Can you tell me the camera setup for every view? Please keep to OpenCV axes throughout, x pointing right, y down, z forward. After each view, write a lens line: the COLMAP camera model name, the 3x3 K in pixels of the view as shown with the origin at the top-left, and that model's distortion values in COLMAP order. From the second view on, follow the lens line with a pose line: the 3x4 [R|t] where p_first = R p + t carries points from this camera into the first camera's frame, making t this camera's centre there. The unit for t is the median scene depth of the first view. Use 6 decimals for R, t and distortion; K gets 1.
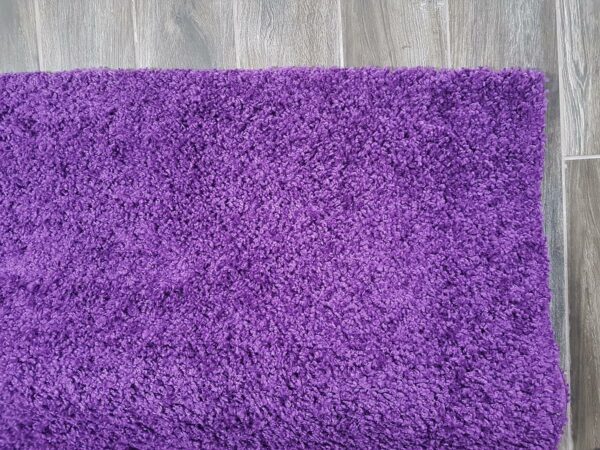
lens RADIAL K [[456.8, 0, 300.5], [0, 456.8, 223.6], [0, 0, 1]] dist [0.035164, -0.001447]
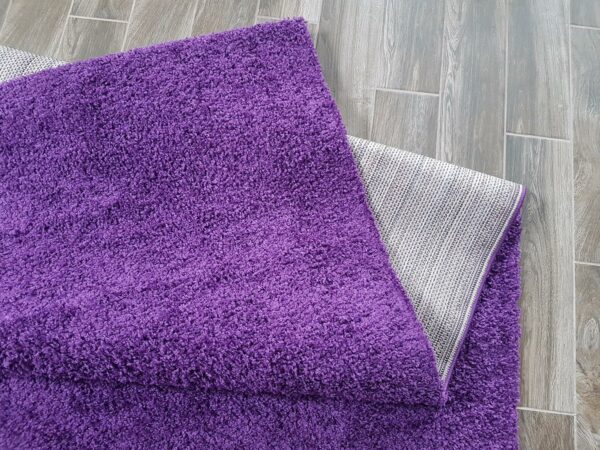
lens RADIAL K [[456.8, 0, 299.2], [0, 456.8, 225.4], [0, 0, 1]] dist [0.035164, -0.001447]
pose [[0.909723, -0.314106, 0.271554, -0.156547], [0.207131, 0.910127, 0.358840, -0.209811], [-0.359862, -0.270198, 0.893024, -0.574285]]
